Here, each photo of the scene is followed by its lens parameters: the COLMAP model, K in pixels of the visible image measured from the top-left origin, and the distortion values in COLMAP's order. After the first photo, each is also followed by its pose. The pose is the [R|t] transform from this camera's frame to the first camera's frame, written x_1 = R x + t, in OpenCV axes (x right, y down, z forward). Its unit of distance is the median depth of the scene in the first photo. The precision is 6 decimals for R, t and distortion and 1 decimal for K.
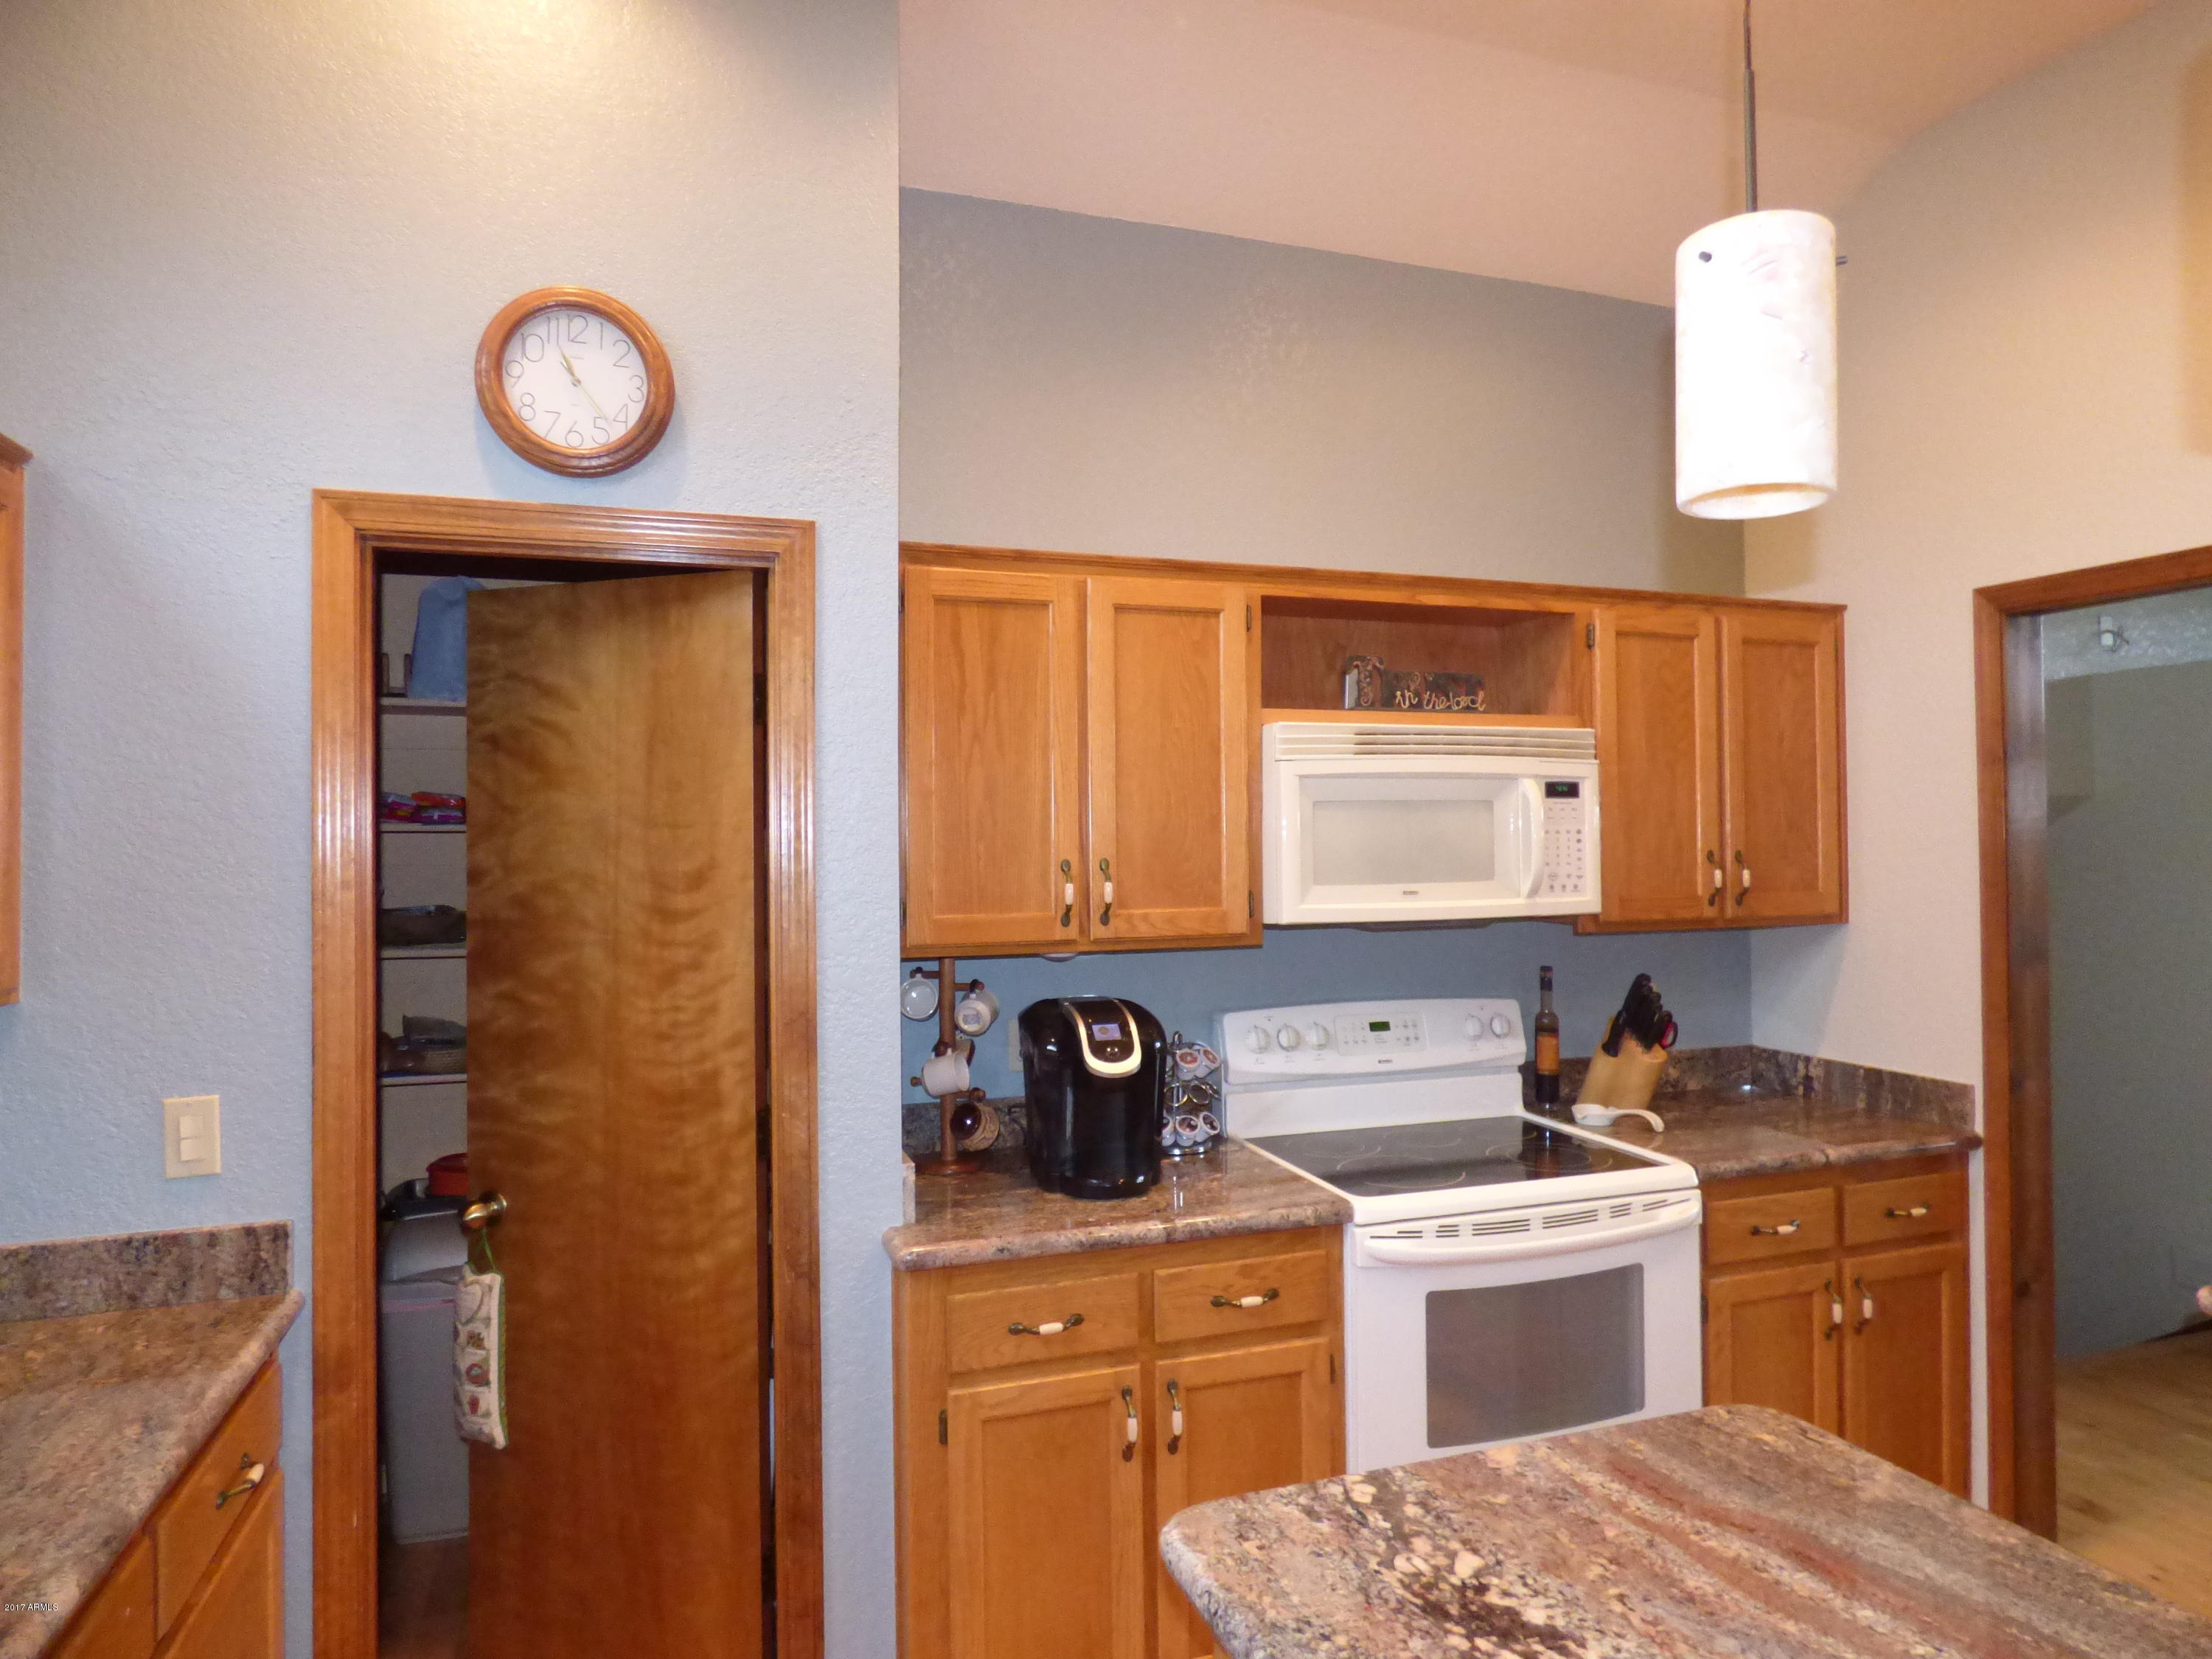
lens RADIAL K [[1345.5, 0, 1122.3], [0, 1345.5, 832.5], [0, 0, 1]] dist [-0.004964, -0.014593]
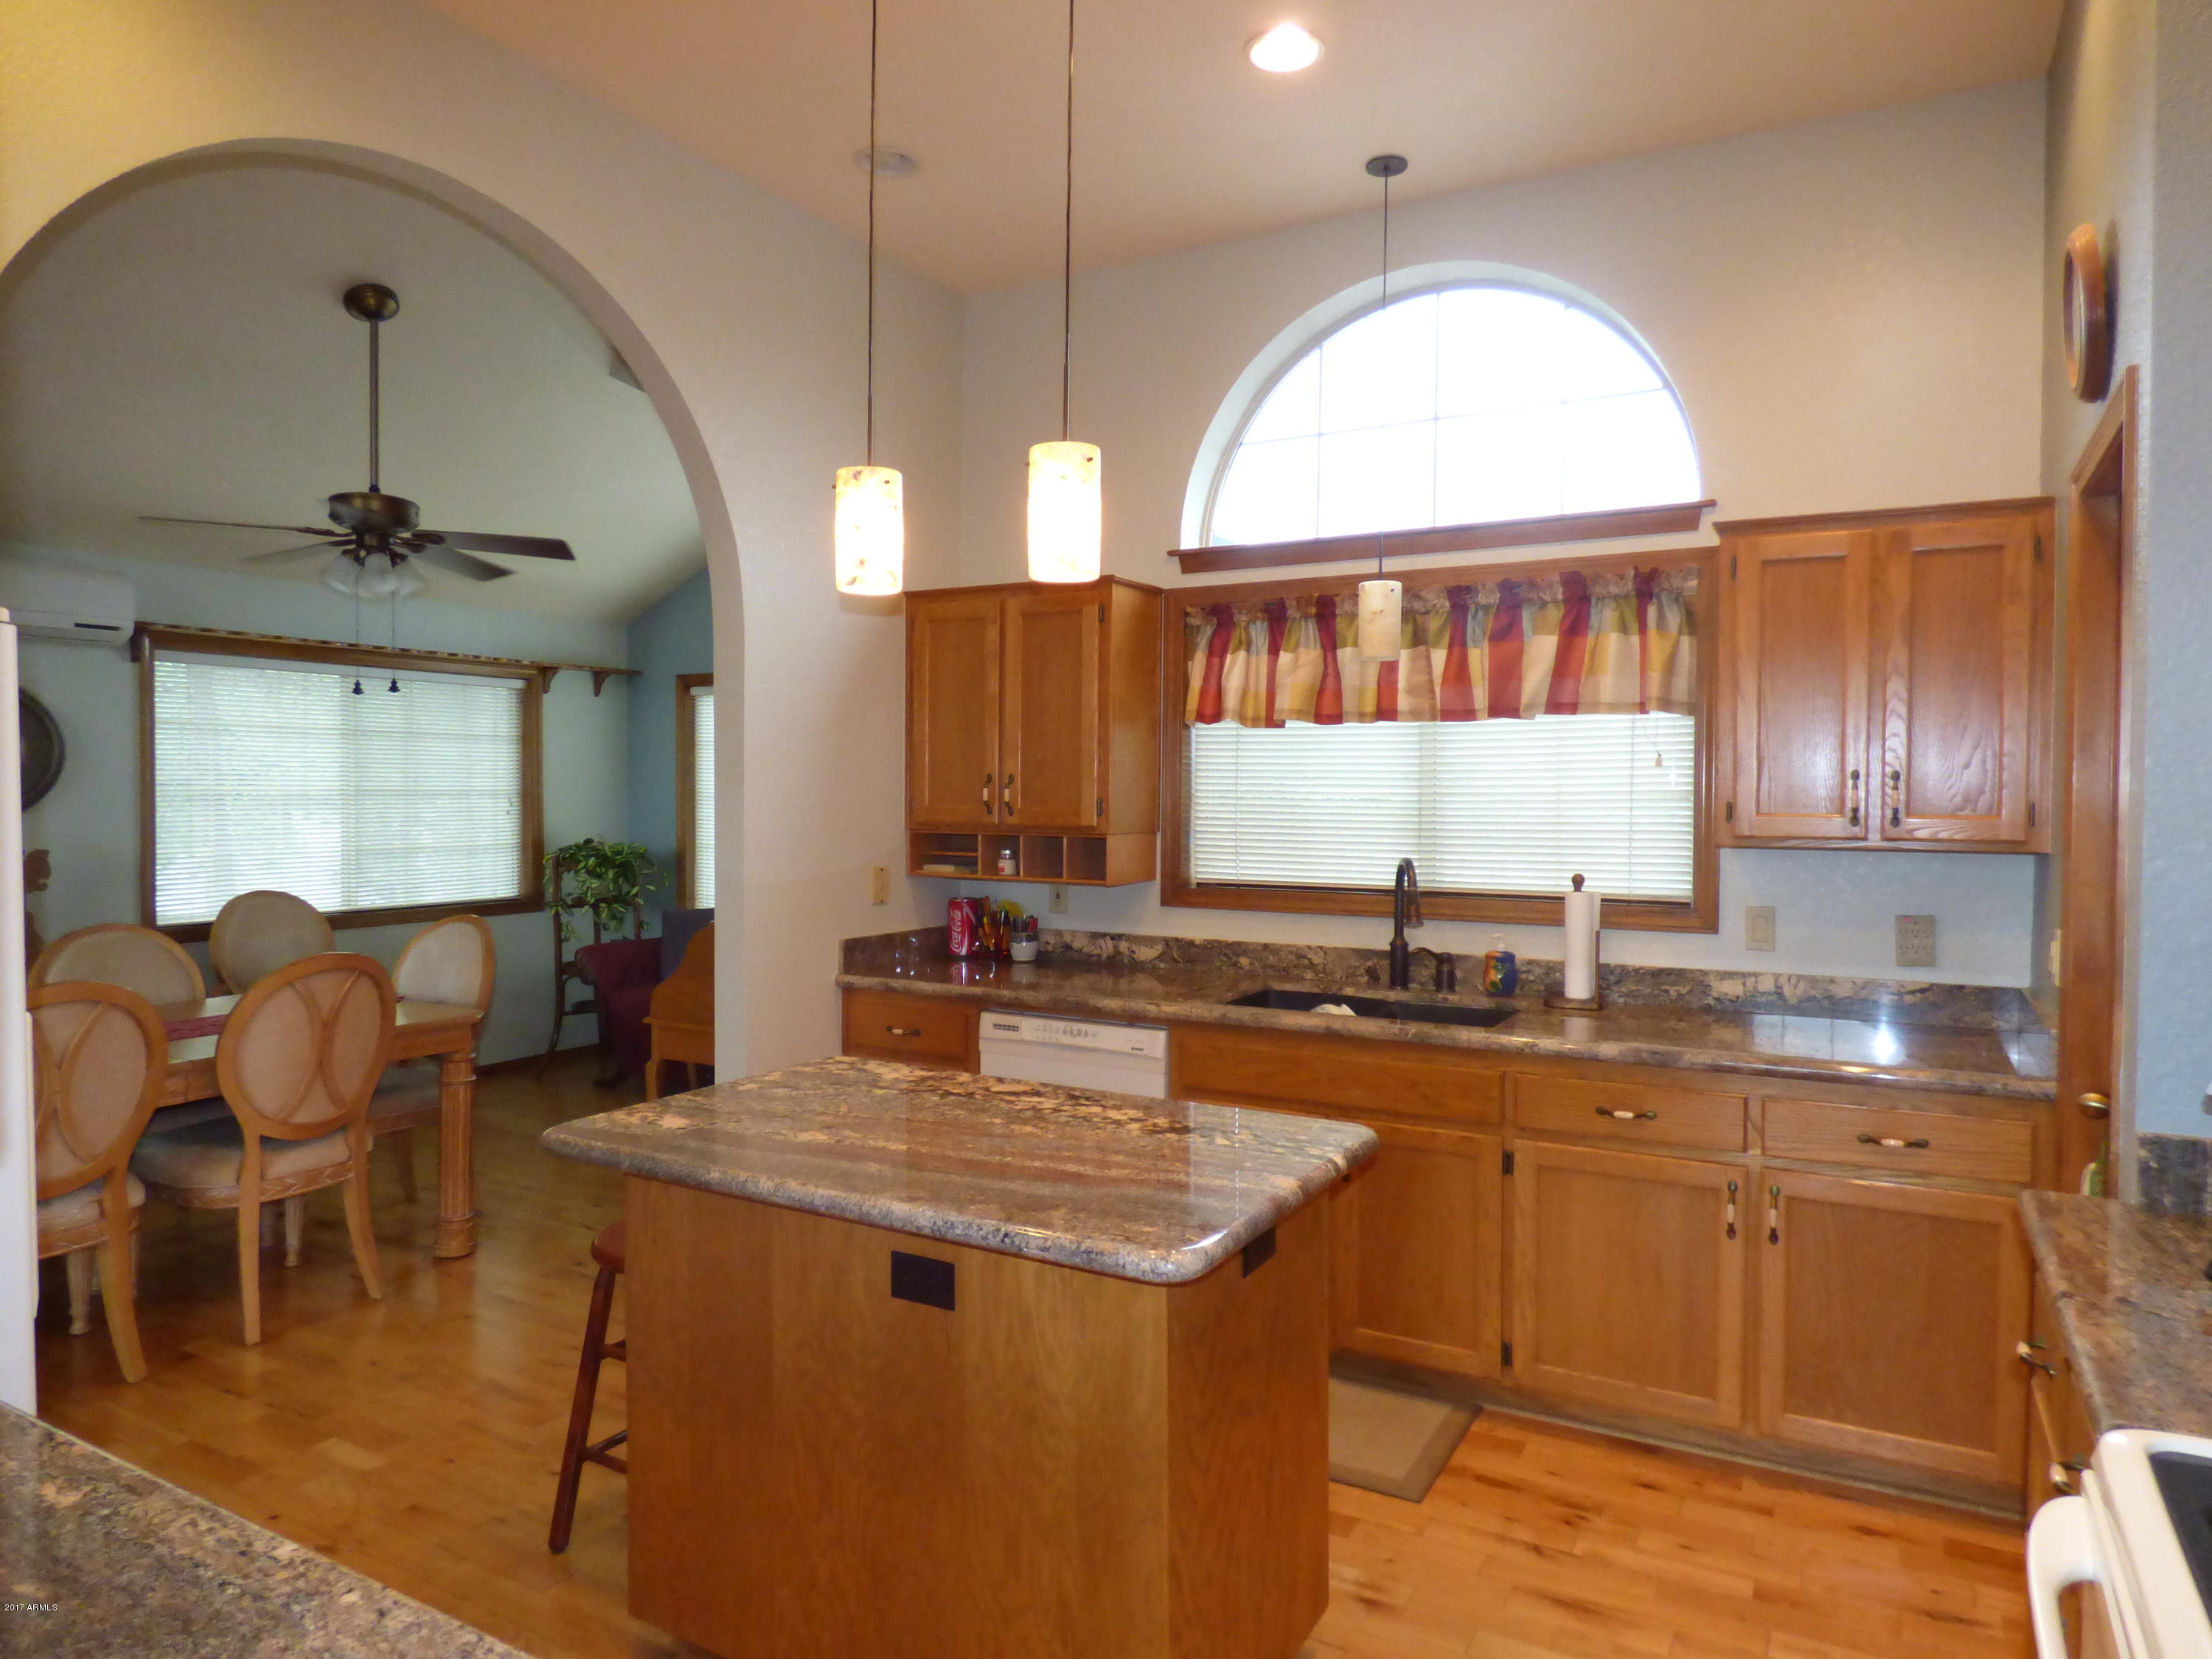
lens RADIAL K [[1345.5, 0, 1113.7], [0, 1345.5, 824.2], [0, 0, 1]] dist [-0.004964, -0.014593]
pose [[-0.757194, 0.023224, -0.652777, 0.753318], [0.010230, 0.999667, 0.023700, 0.035047], [0.653110, 0.011267, -0.757179, 1.108364]]
